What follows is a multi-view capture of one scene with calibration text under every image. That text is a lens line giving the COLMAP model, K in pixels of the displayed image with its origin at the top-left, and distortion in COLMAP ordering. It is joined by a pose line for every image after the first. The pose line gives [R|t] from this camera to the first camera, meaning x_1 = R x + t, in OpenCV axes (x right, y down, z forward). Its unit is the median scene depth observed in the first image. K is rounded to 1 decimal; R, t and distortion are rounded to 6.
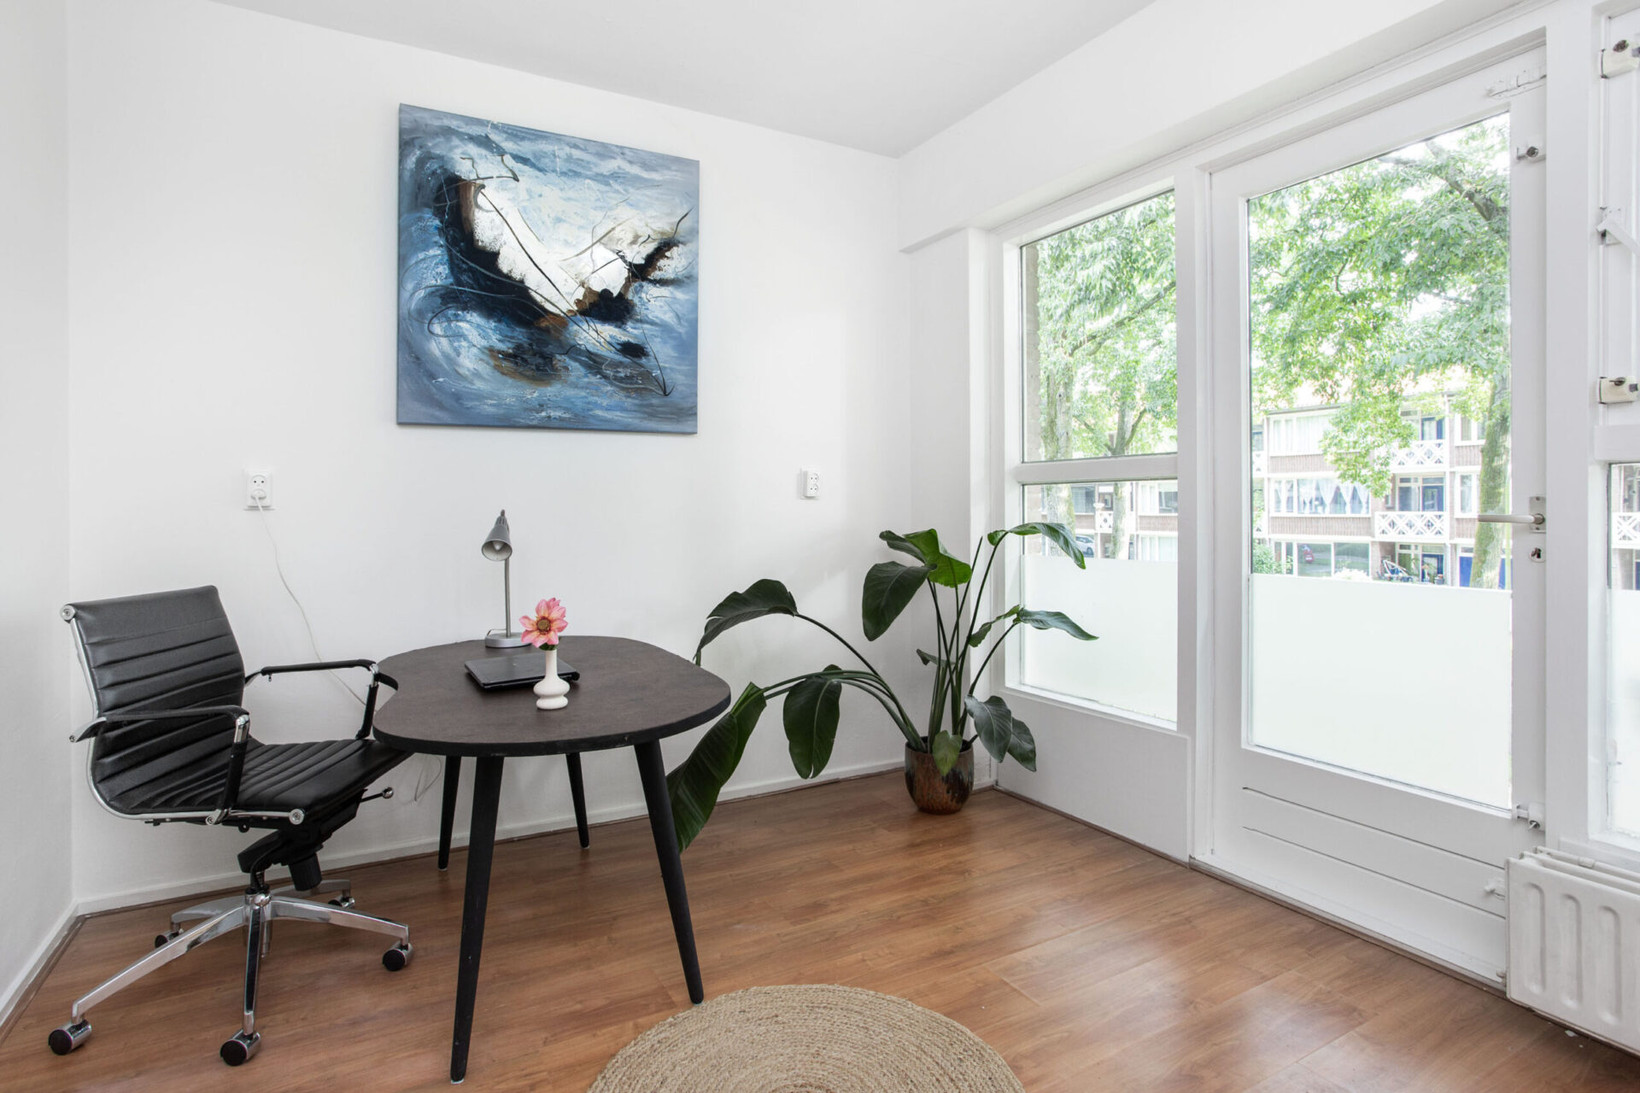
lens RADIAL K [[812.6, 0, 777.6], [0, 812.6, 509.2], [0, 0, 1]] dist [-0.052194, 0.027240]
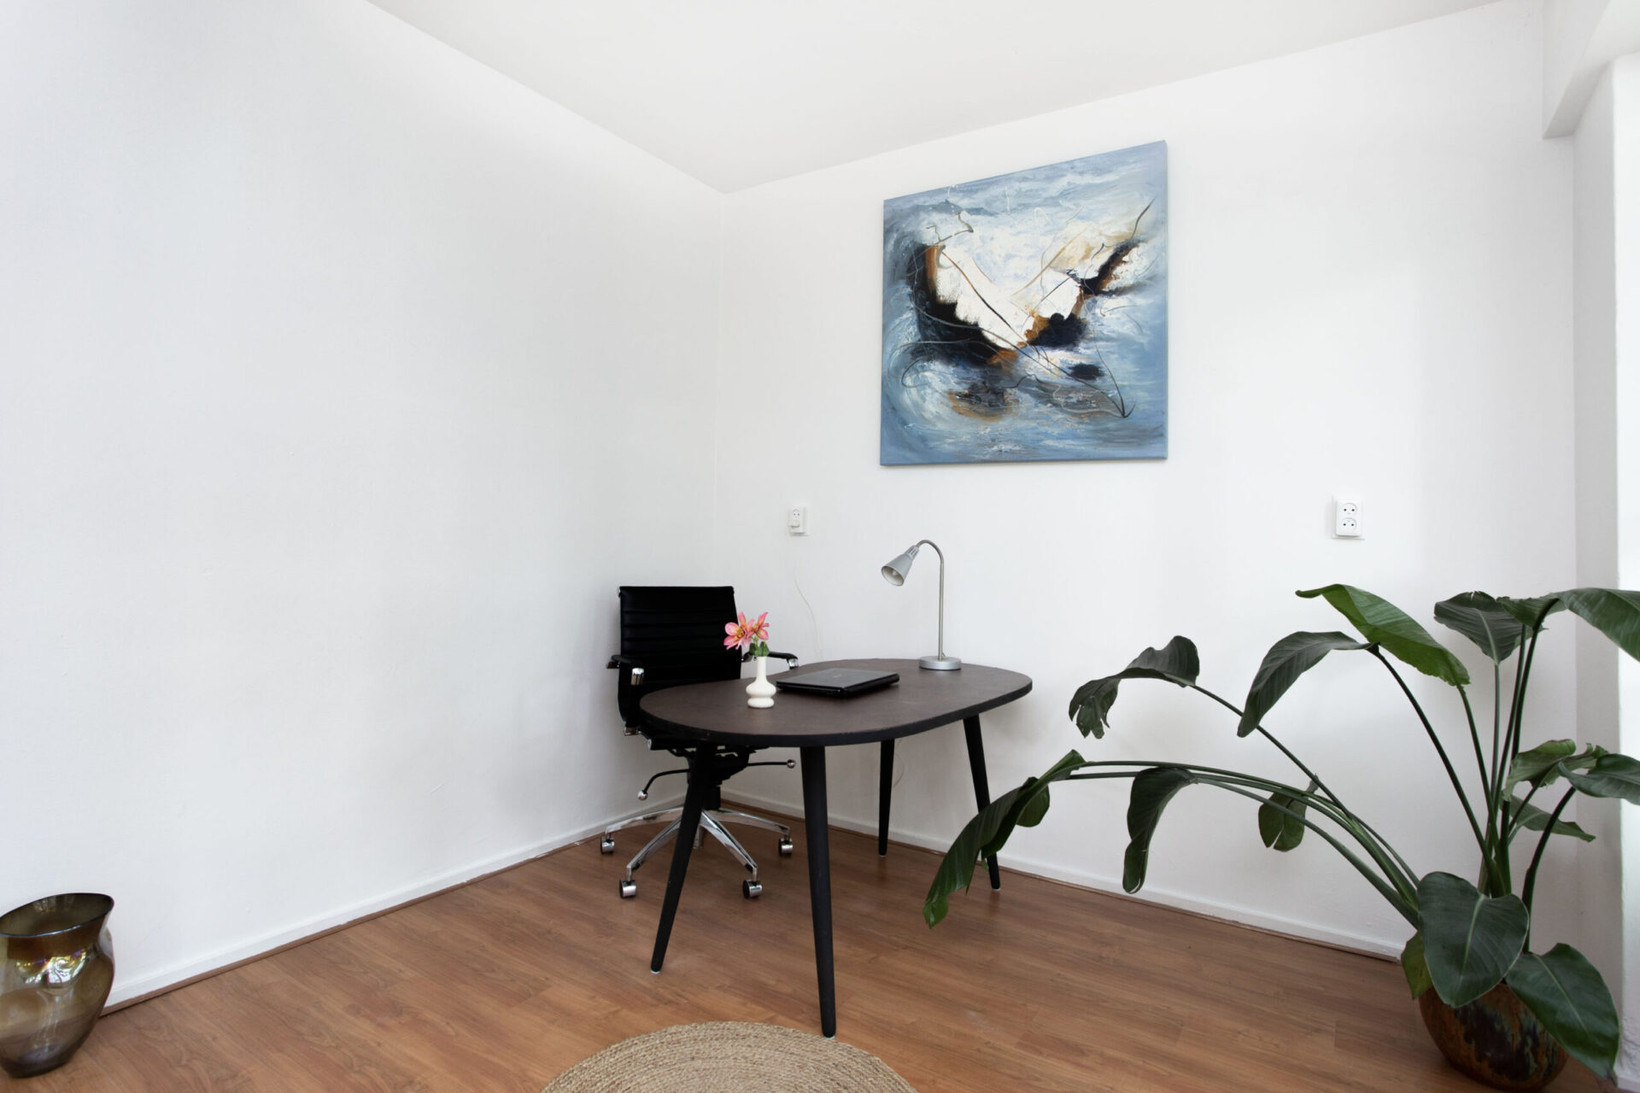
lens RADIAL K [[812.6, 0, 832.5], [0, 812.6, 512.9], [0, 0, 1]] dist [-0.052194, 0.027240]
pose [[0.519979, -0.008225, -0.854140, 0.486707], [-0.035629, 0.998874, -0.031309, 0.003125], [0.853436, 0.046713, 0.519100, 0.302205]]
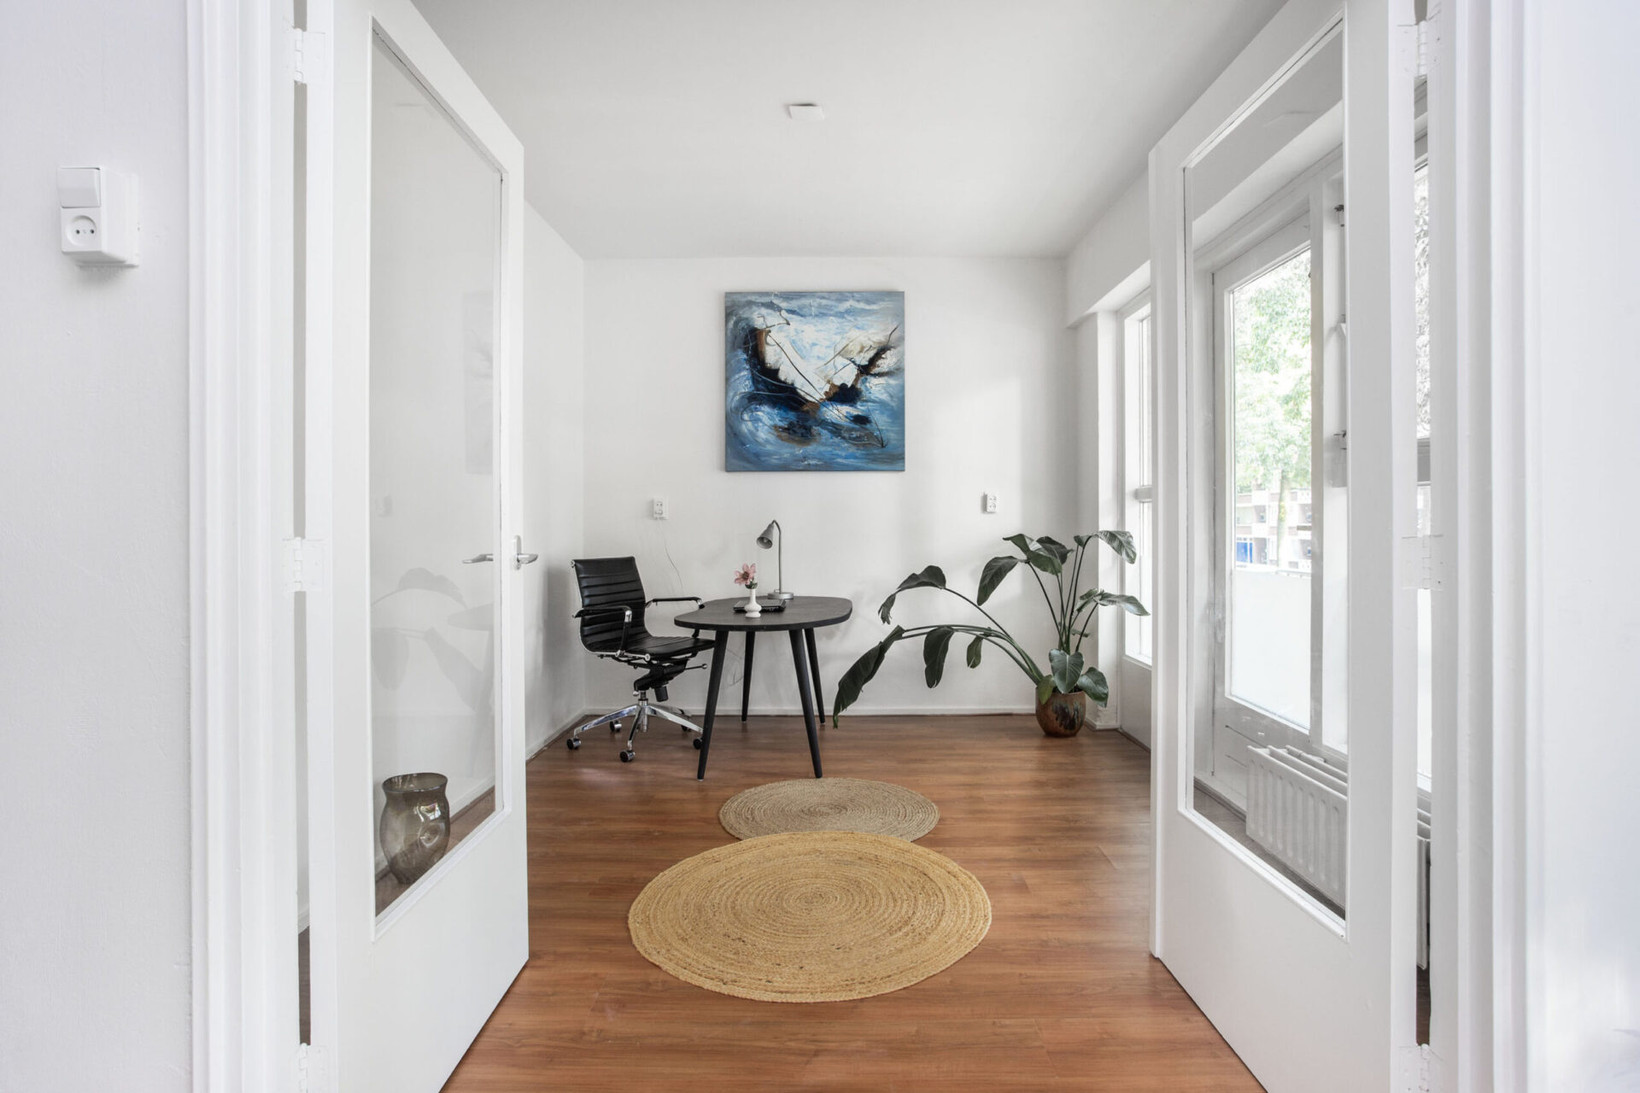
lens RADIAL K [[812.6, 0, 831.1], [0, 812.6, 525.9], [0, 0, 1]] dist [-0.052194, 0.027240]
pose [[0.887985, 0.005962, -0.459834, 0.533518], [-0.004265, 0.999980, 0.004730, 0.003893], [0.459853, -0.002239, 0.887992, -0.465213]]
